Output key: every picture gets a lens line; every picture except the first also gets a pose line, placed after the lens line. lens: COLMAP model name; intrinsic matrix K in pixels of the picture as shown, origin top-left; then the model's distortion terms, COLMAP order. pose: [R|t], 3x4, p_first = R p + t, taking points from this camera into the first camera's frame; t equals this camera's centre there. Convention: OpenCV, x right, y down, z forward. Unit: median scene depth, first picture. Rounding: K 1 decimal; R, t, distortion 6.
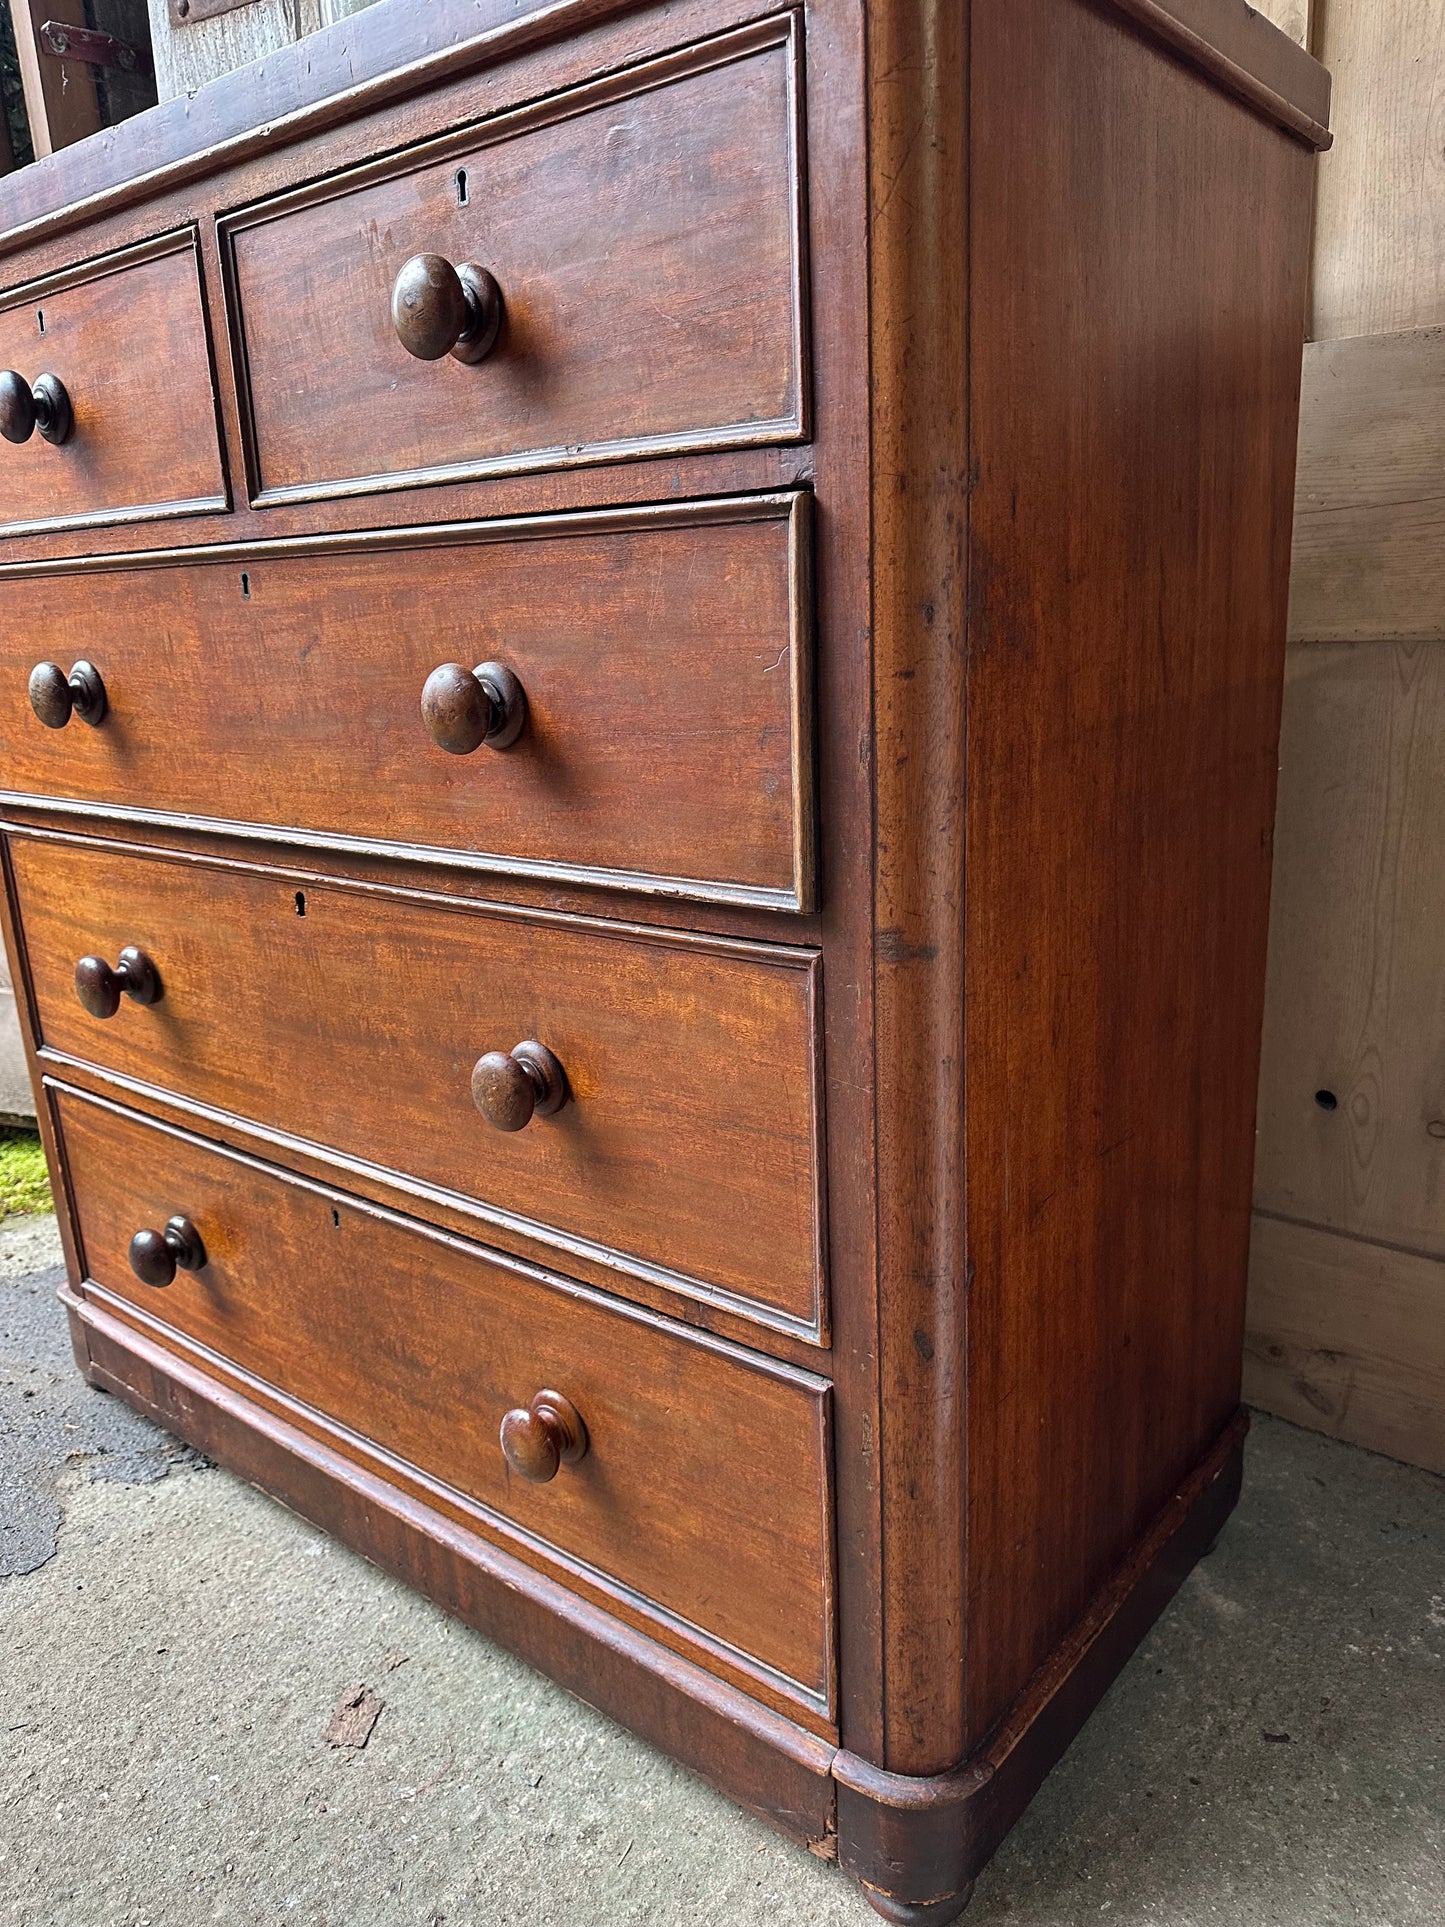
lens RADIAL K [[1371.8, 0, 736.5], [0, 1371.8, 936.4], [0, 0, 1]] dist [0.030019, -0.035864]
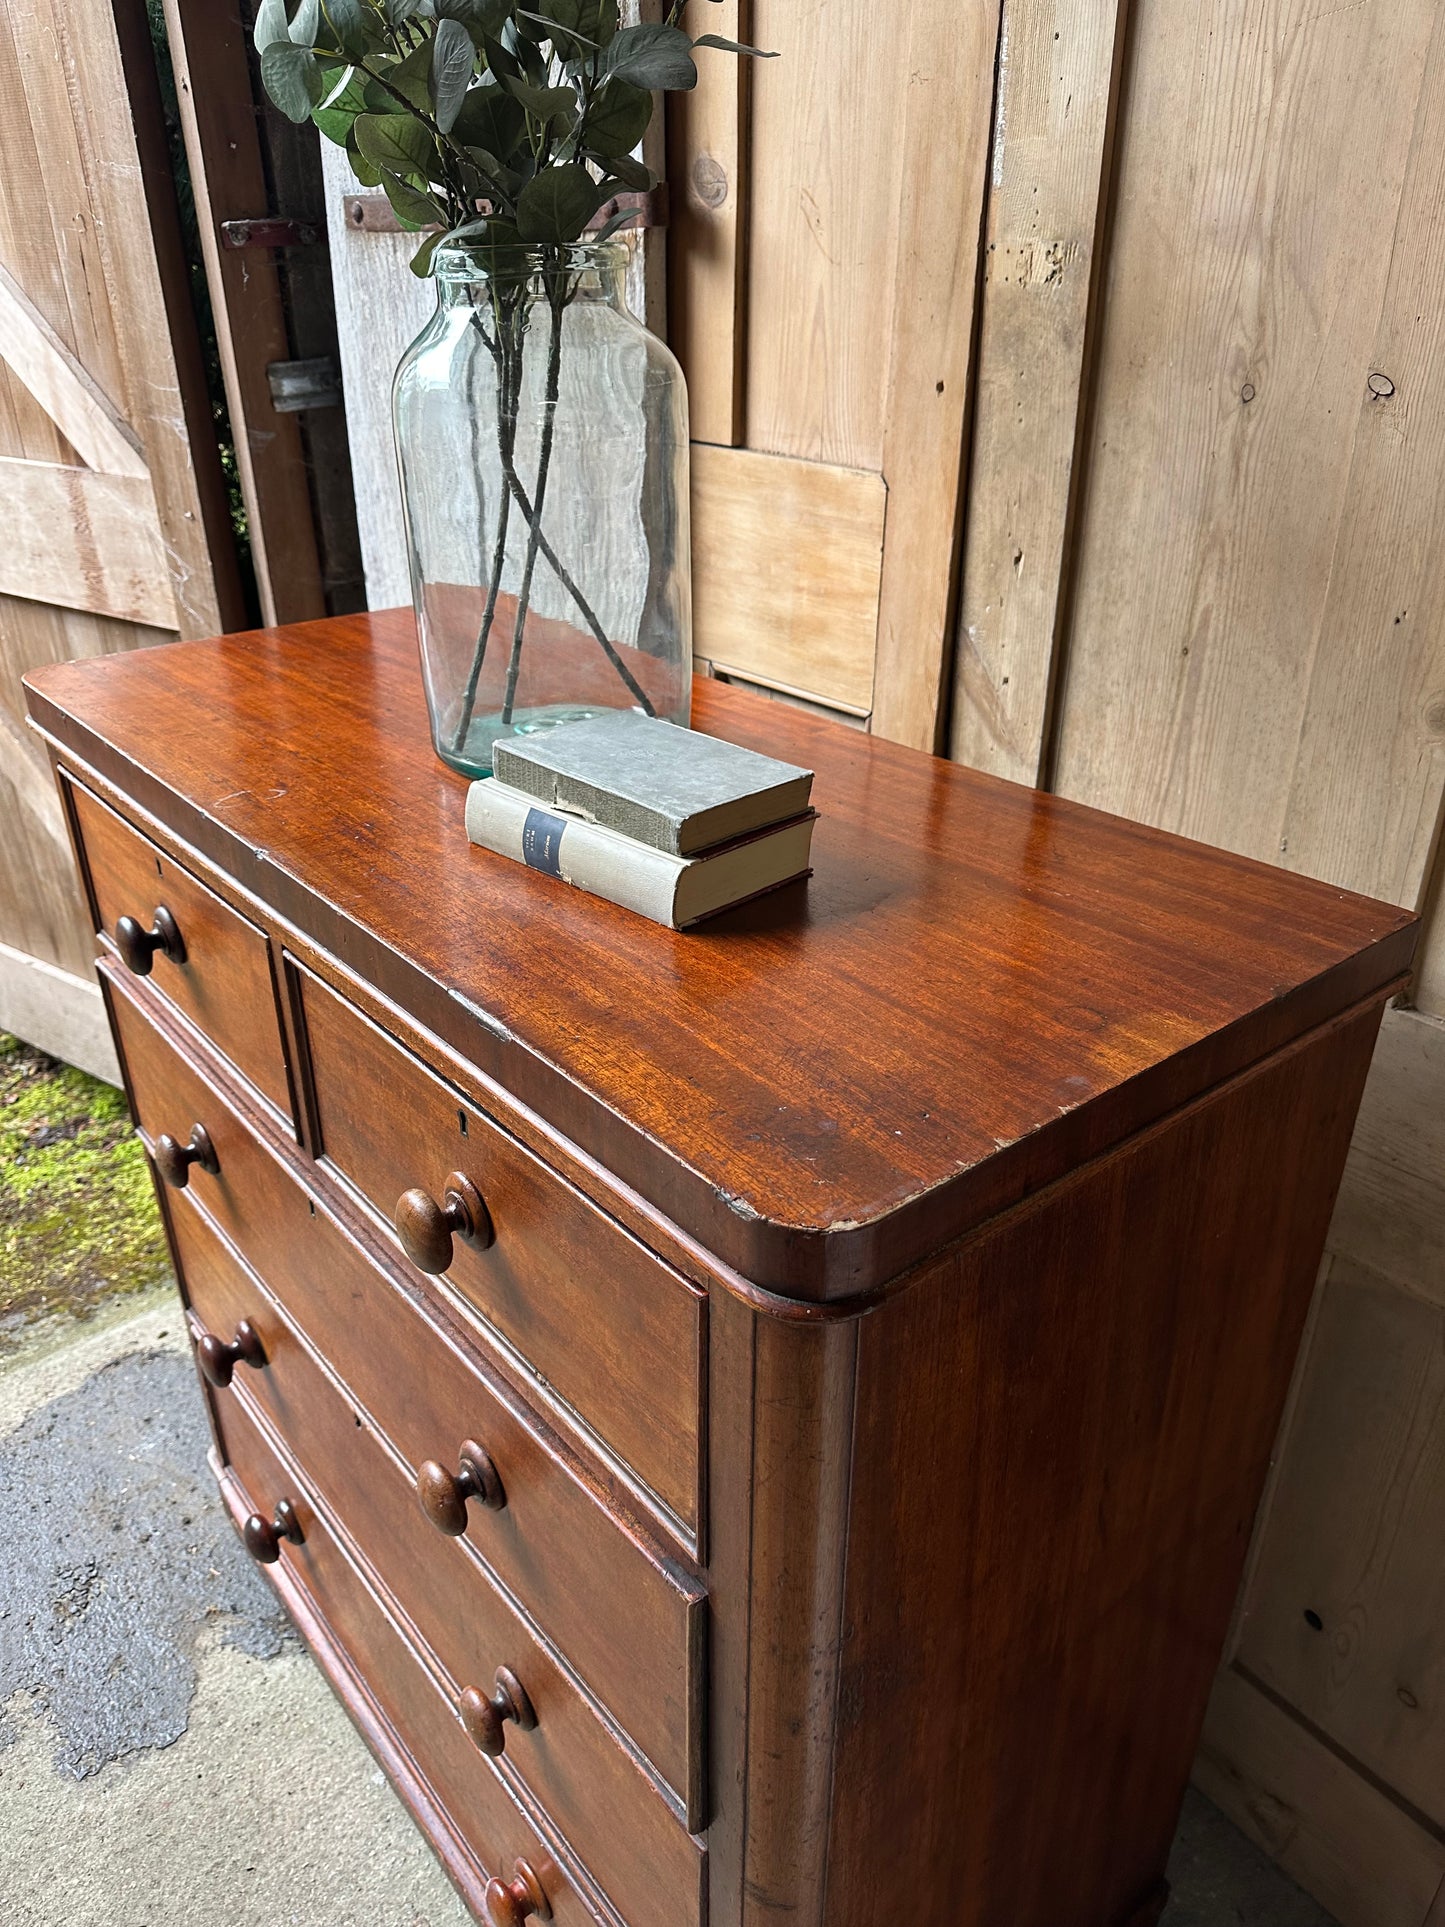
lens RADIAL K [[1371.8, 0, 736.5], [0, 1371.8, 936.4], [0, 0, 1]] dist [0.030019, -0.035864]
pose [[0.979672, 0.129578, -0.153143, 0.094868], [-0.093945, 0.970854, 0.220492, -0.572201], [0.177250, -0.201622, 0.963292, 0.024937]]
